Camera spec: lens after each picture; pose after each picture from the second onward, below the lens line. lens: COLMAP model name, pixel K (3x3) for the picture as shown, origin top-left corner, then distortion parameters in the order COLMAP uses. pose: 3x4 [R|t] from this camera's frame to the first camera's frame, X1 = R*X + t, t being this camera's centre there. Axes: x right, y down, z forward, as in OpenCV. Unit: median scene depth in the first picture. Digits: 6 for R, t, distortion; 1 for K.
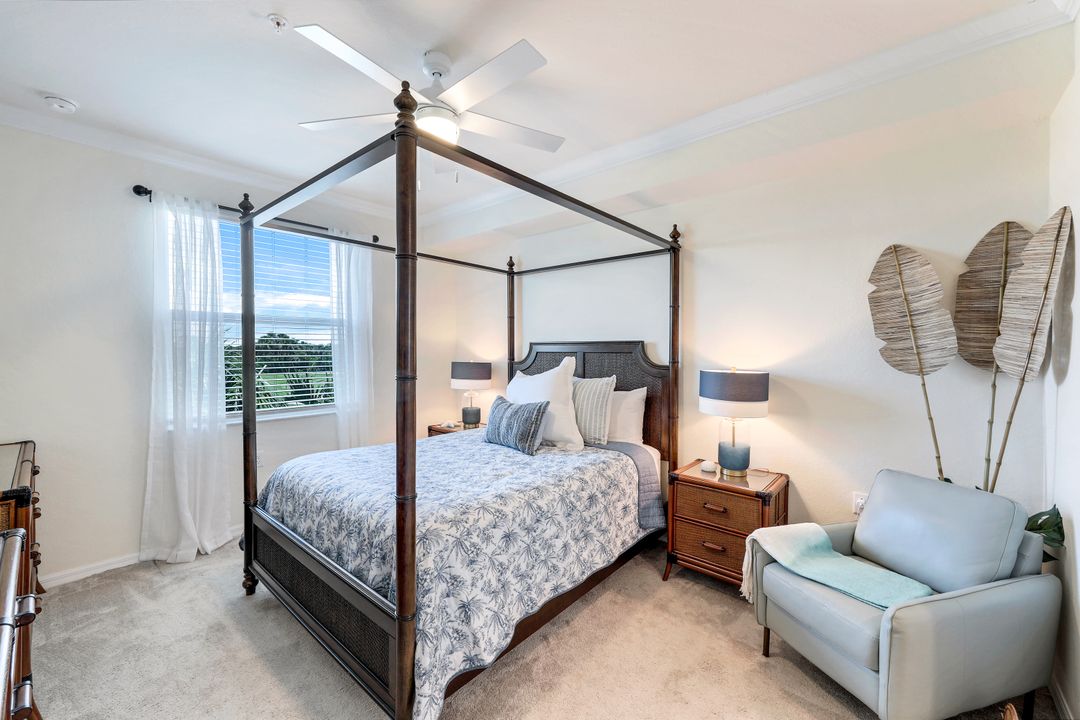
lens RADIAL K [[438.6, 0, 528.5], [0, 438.6, 355.4], [0, 0, 1]] dist [-0.003576, 0.000125]
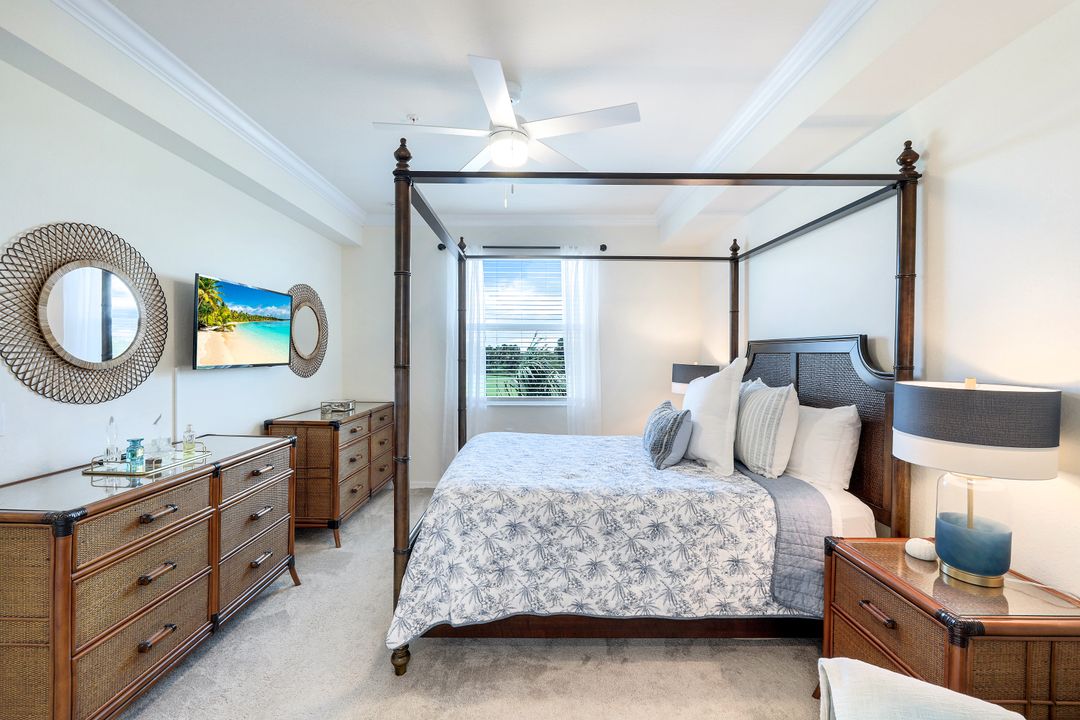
lens RADIAL K [[438.6, 0, 528.9], [0, 438.6, 357.9], [0, 0, 1]] dist [-0.003576, 0.000125]
pose [[0.652028, 0.009889, -0.758131, 0.612239], [-0.013752, 0.999905, 0.001215, 0.010771], [0.758070, 0.009633, 0.652102, 0.281448]]
